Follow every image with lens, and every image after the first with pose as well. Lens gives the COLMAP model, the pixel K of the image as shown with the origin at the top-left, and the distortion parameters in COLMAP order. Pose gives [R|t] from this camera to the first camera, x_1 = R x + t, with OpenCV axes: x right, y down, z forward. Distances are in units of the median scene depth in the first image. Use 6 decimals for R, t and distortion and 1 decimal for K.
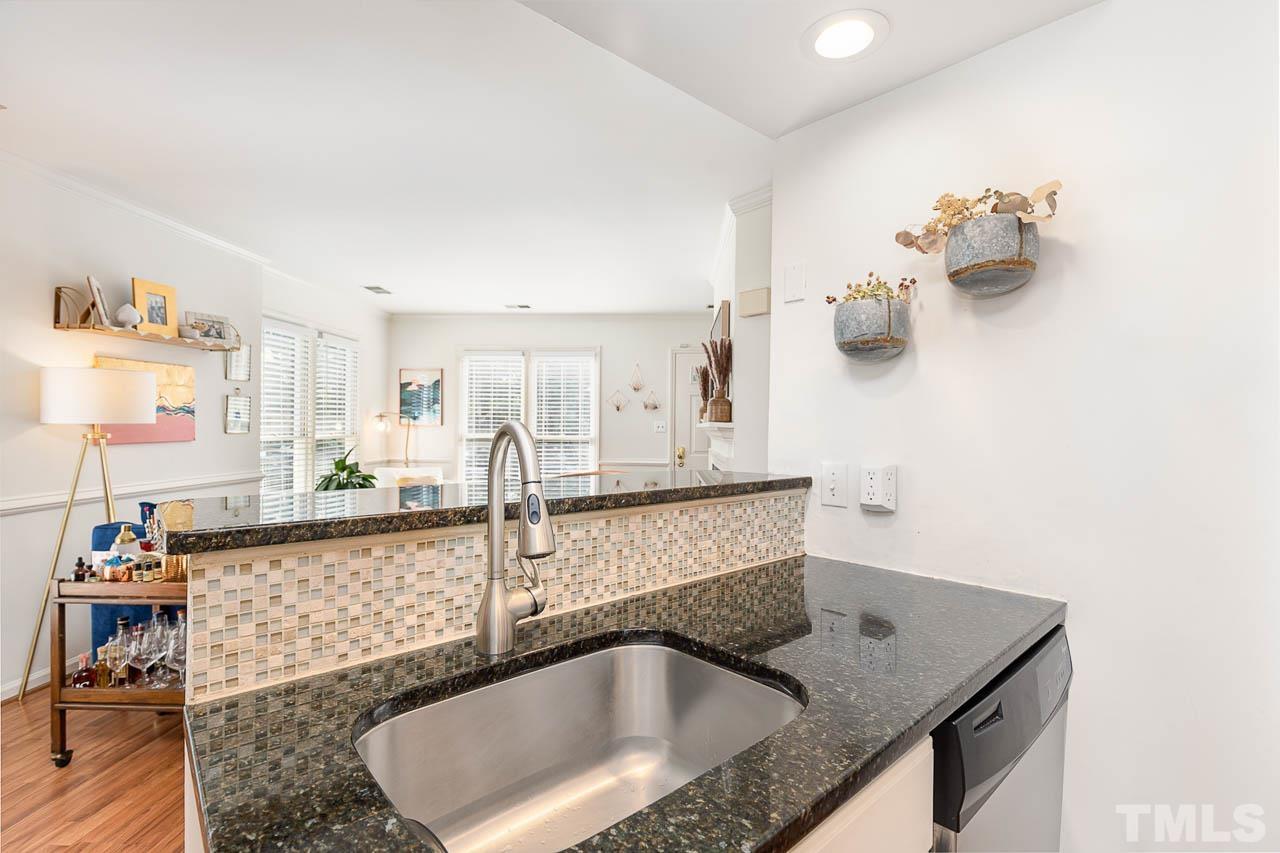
lens RADIAL K [[575.3, 0, 643.6], [0, 575.3, 427.3], [0, 0, 1]] dist [0.008643, -0.001390]
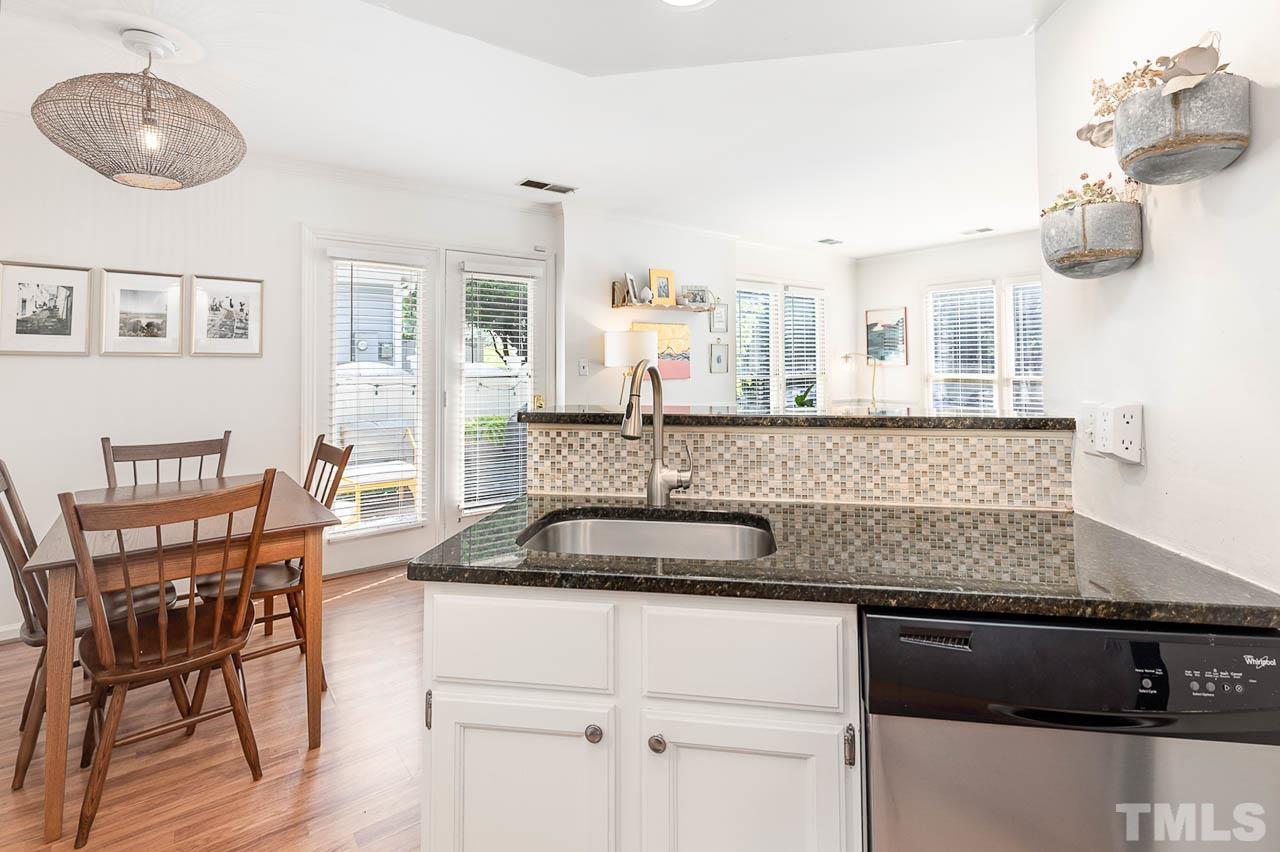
lens RADIAL K [[575.3, 0, 600.3], [0, 575.3, 349.3], [0, 0, 1]] dist [0.008643, -0.001390]
pose [[0.622094, -0.033985, -0.782205, 0.600706], [0.007988, 0.999281, -0.037064, 0.012570], [0.782902, 0.016809, 0.621918, -0.073098]]
